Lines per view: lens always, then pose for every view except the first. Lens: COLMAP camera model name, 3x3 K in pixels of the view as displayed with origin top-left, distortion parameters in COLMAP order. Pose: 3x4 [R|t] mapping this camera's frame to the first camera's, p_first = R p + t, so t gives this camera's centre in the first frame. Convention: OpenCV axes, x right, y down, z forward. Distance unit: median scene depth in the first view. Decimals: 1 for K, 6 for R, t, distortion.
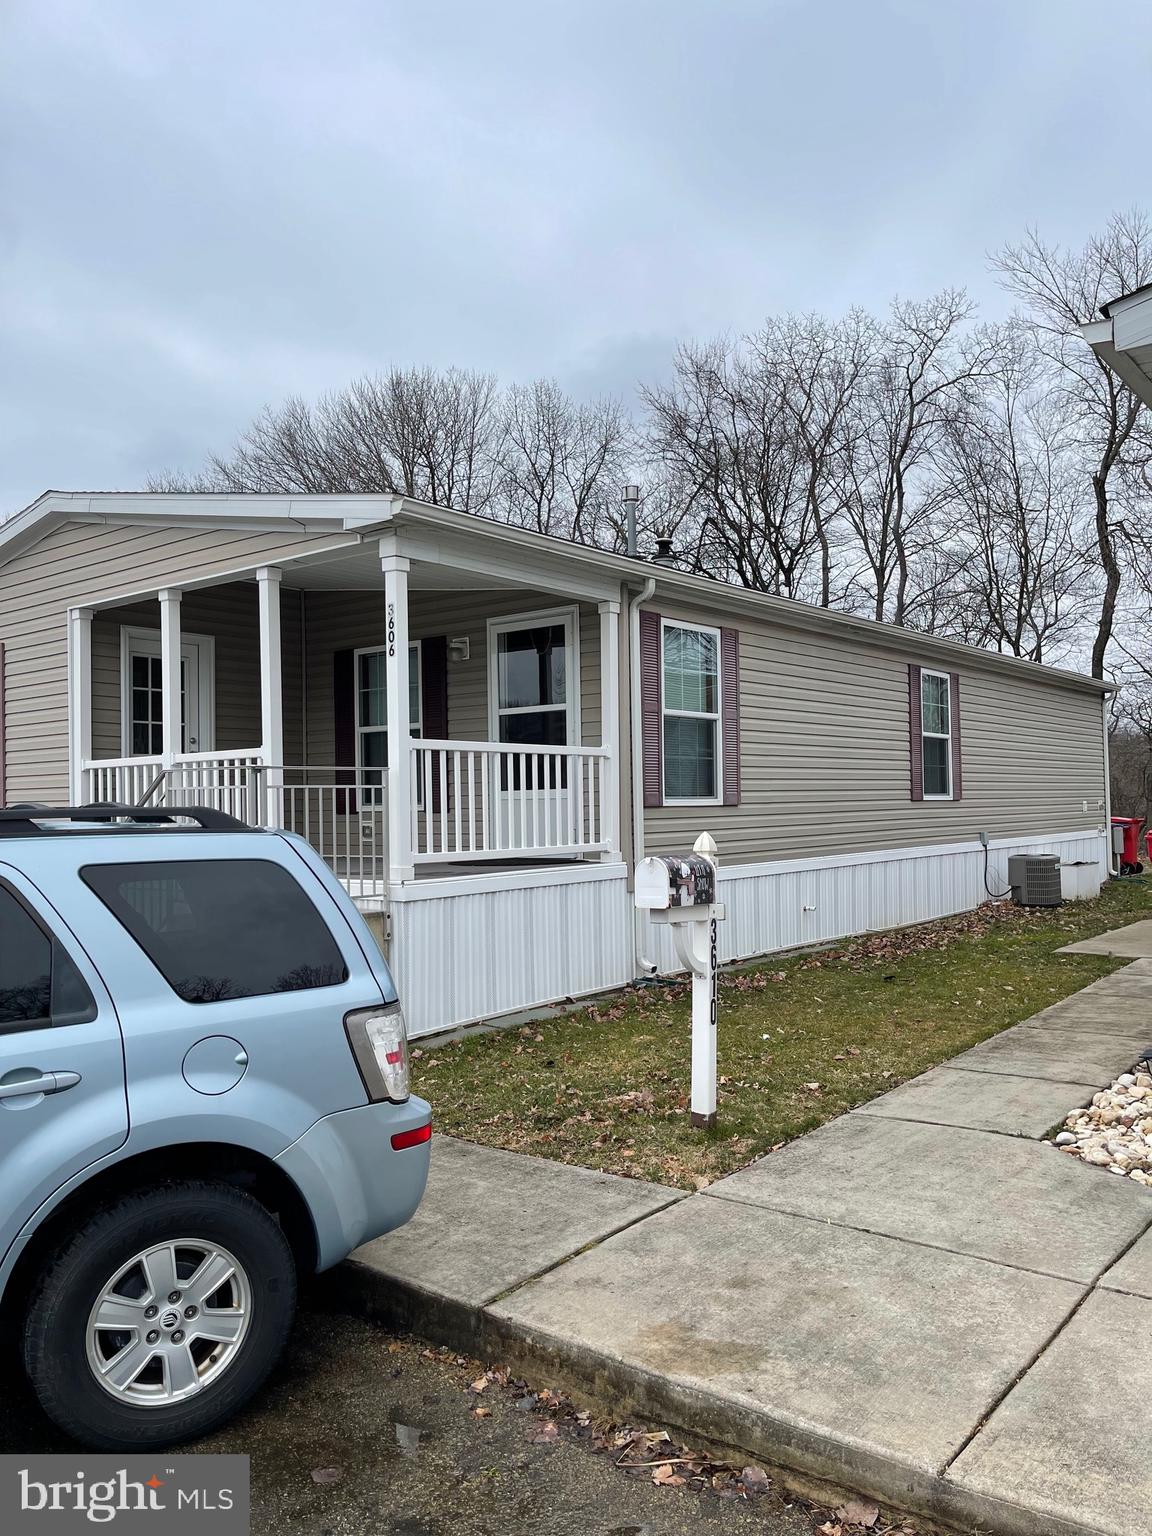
lens RADIAL K [[1156.0, 0, 588.1], [0, 1156.0, 769.3], [0, 0, 1]] dist [0.054422, -0.071209]
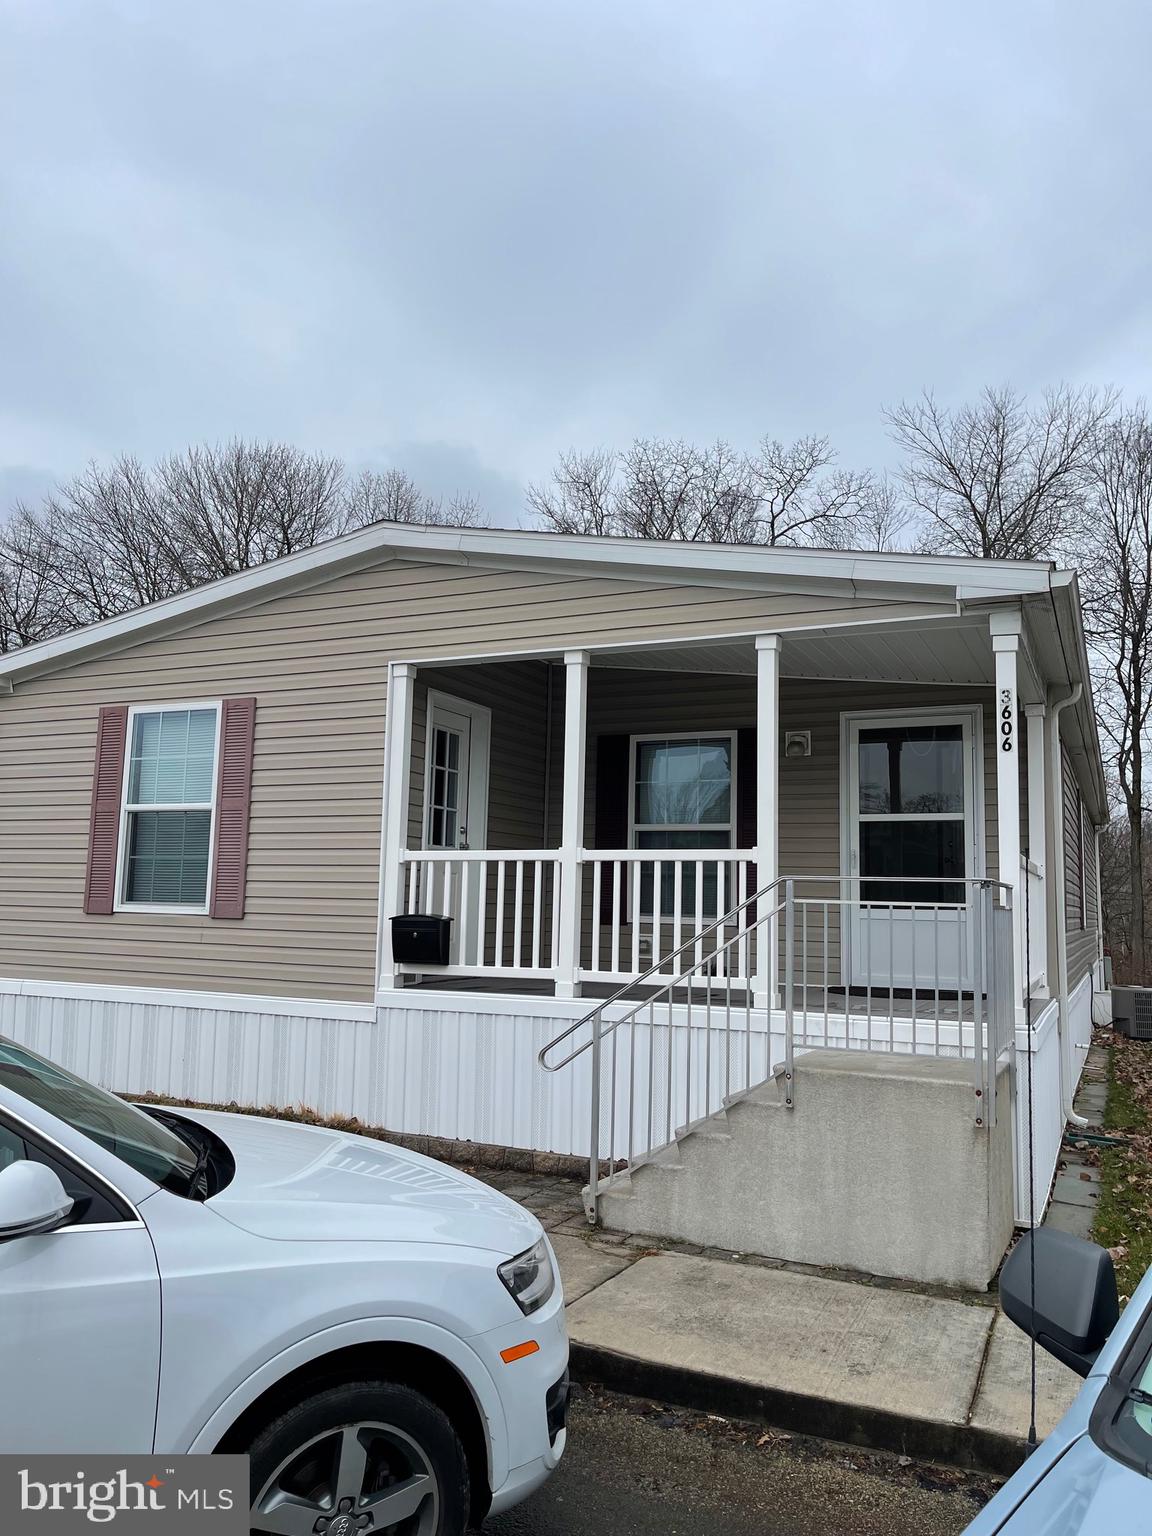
lens RADIAL K [[1156.0, 0, 571.1], [0, 1156.0, 760.9], [0, 0, 1]] dist [0.054422, -0.071209]
pose [[0.972208, 0.066837, 0.224376, -0.440029], [-0.044932, 0.993835, -0.101354, 0.005636], [-0.229767, 0.088455, 0.969218, 0.169908]]
